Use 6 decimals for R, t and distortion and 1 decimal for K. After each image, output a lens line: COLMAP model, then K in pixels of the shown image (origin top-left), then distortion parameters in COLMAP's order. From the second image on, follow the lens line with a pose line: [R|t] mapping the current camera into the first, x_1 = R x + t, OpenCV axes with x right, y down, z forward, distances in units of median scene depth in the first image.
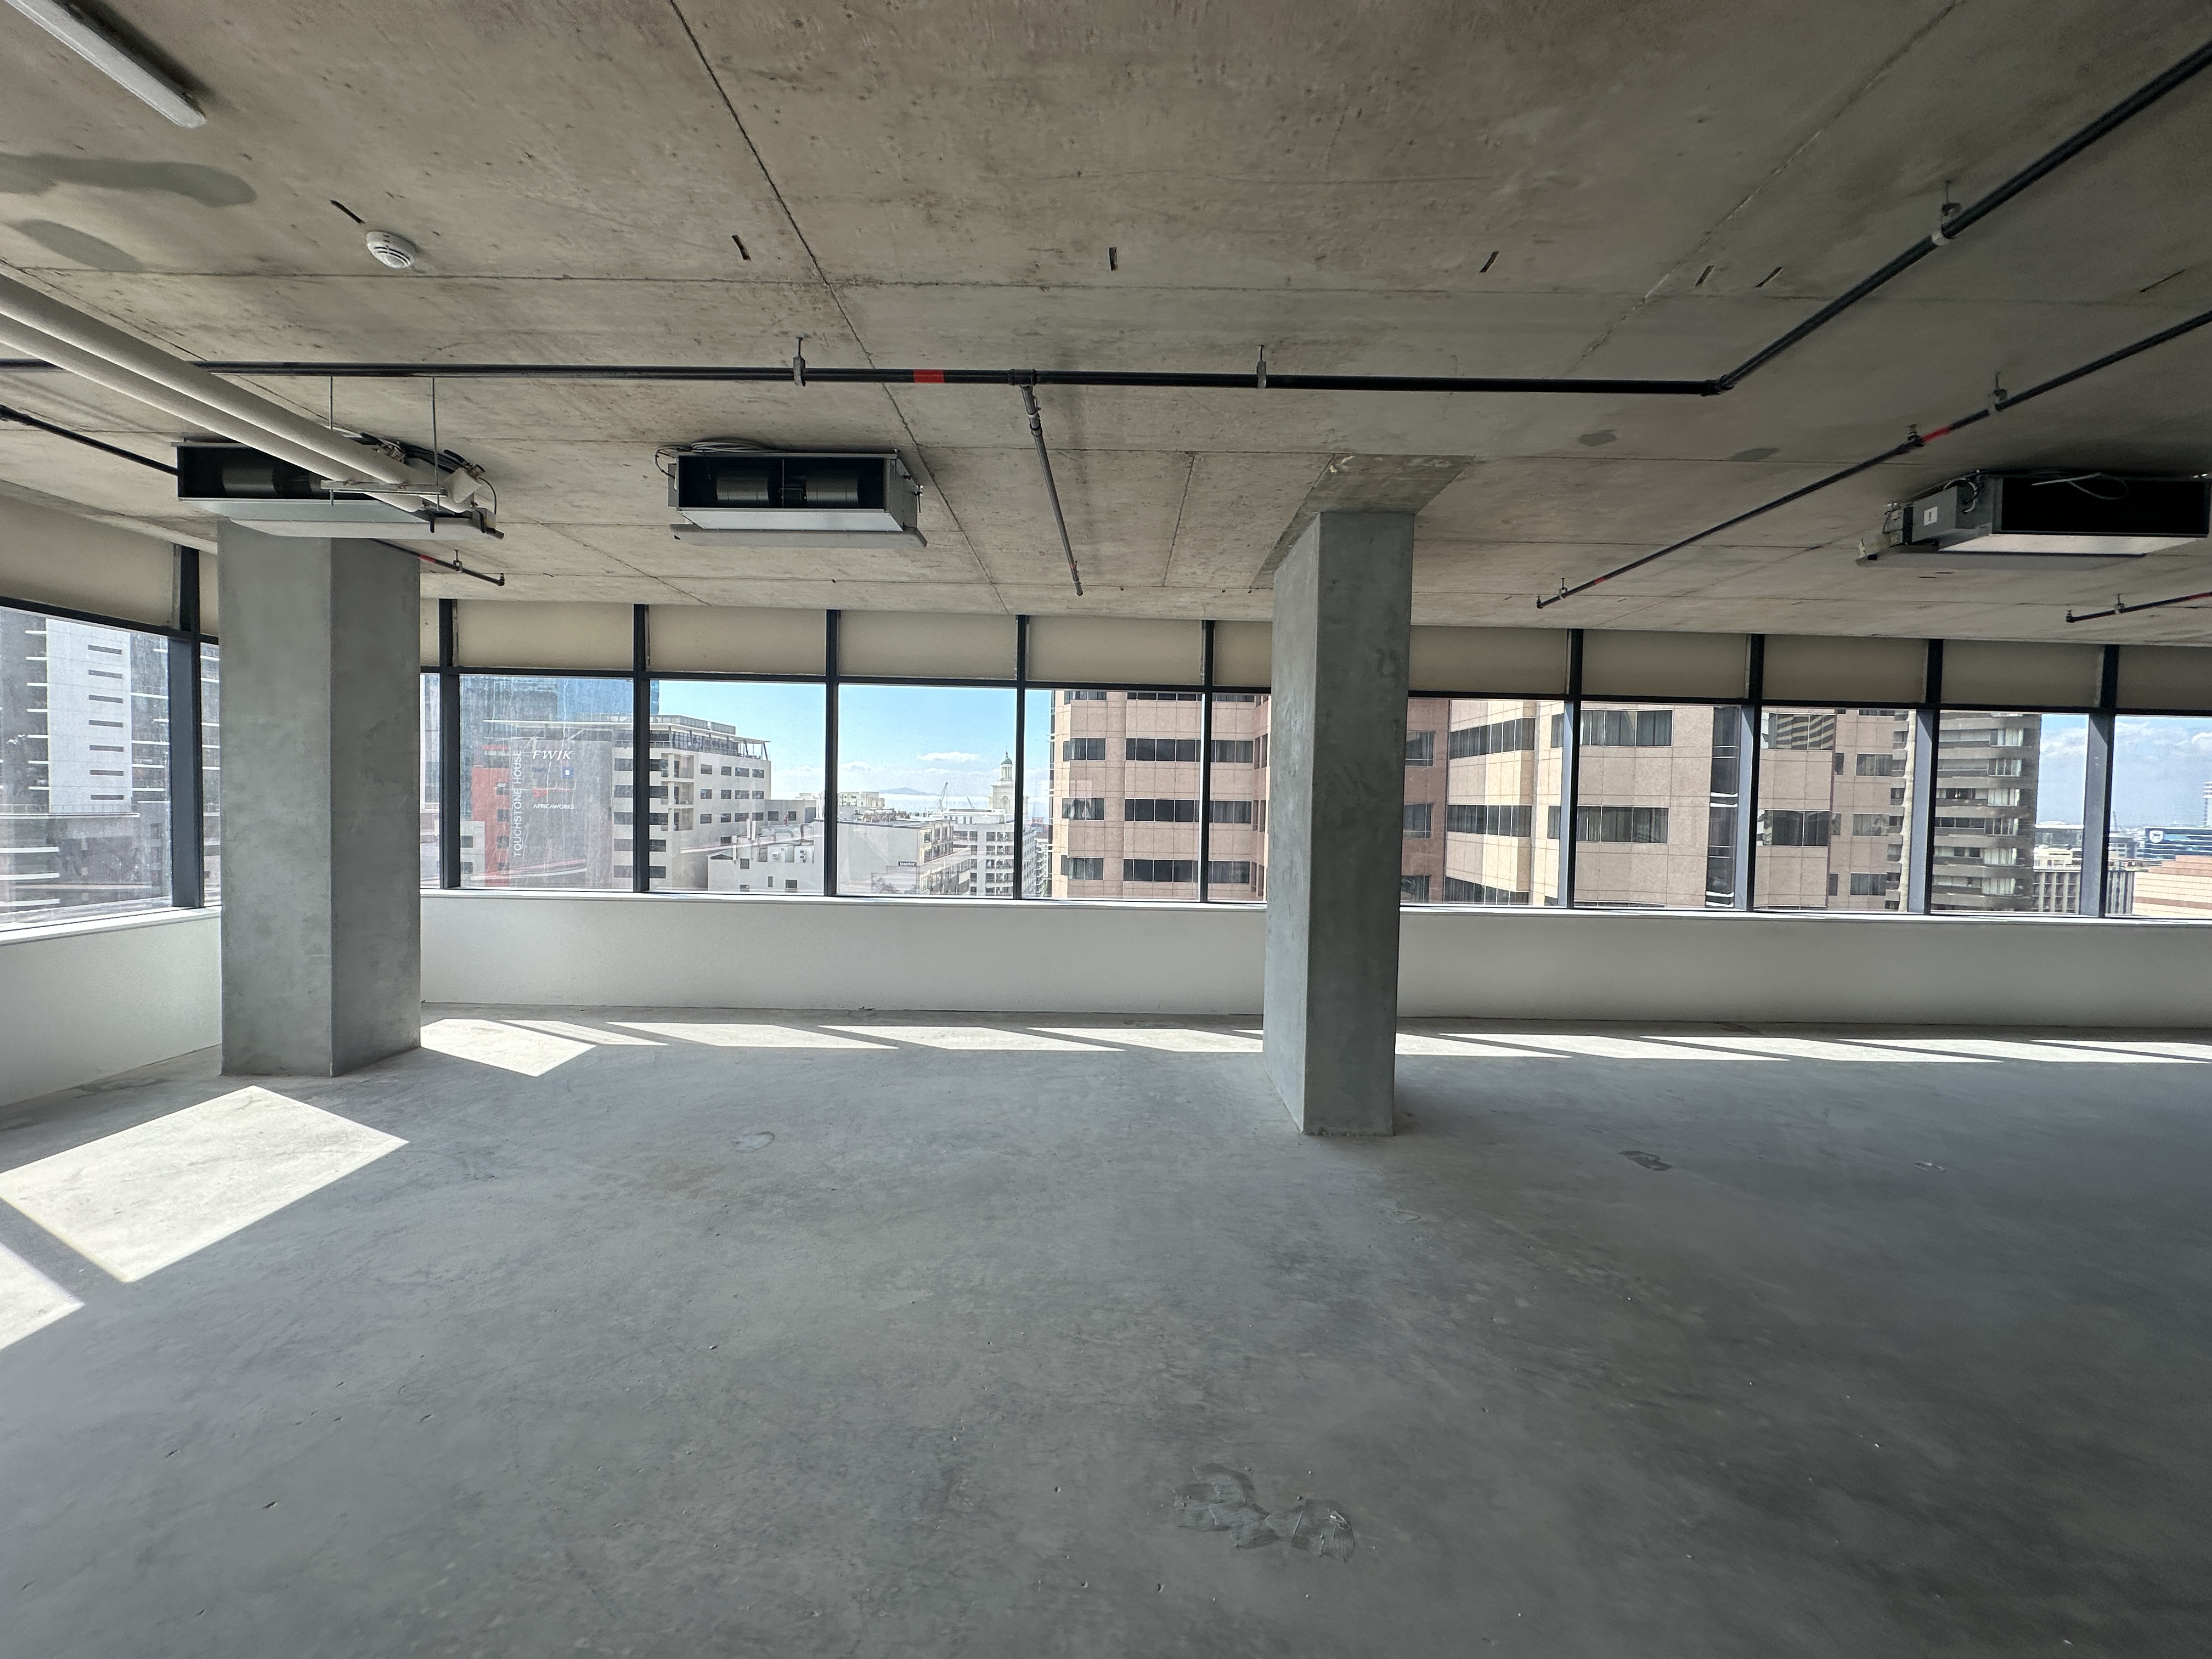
lens RADIAL K [[880.5, 0, 1105.4], [0, 880.5, 831.5], [0, 0, 1]] dist [-0.000901, 0.000271]
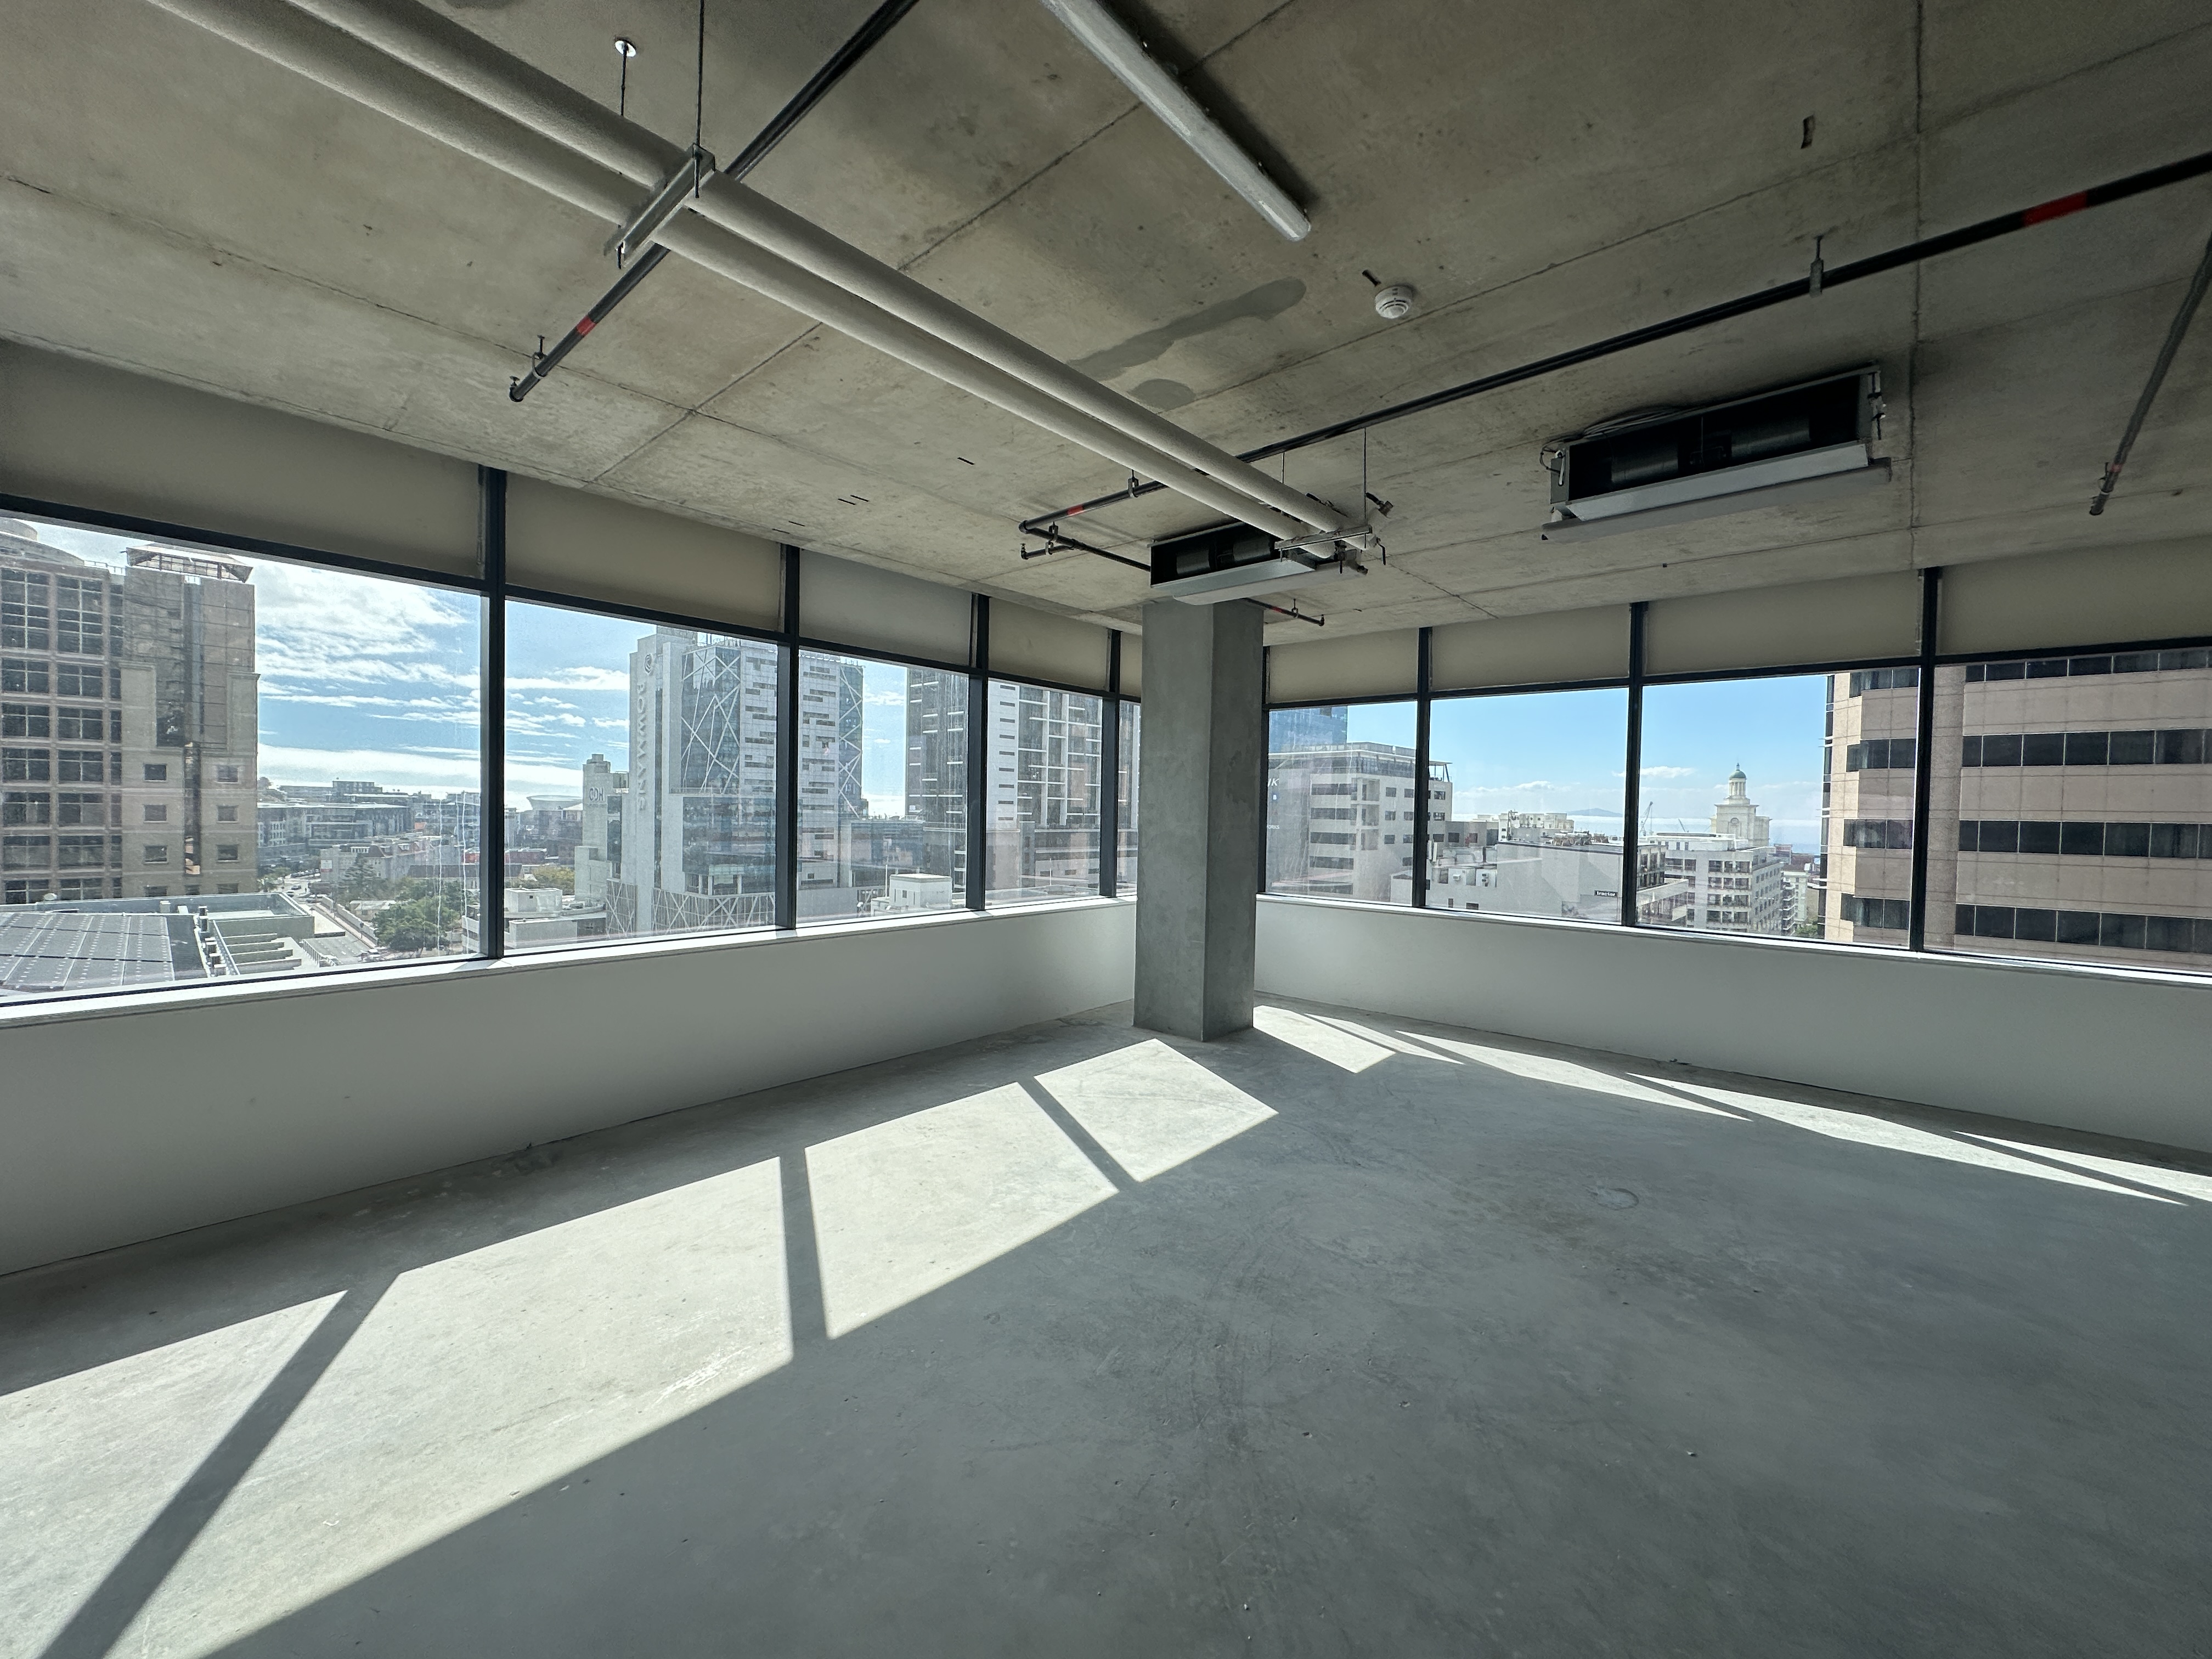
lens RADIAL K [[880.5, 0, 1105.4], [0, 880.5, 831.5], [0, 0, 1]] dist [-0.000901, 0.000271]
pose [[0.743968, 0.009331, -0.668150, -0.175471], [-0.025952, 0.999552, -0.014937, 0.008355], [0.667711, 0.028452, 0.743876, -0.013473]]
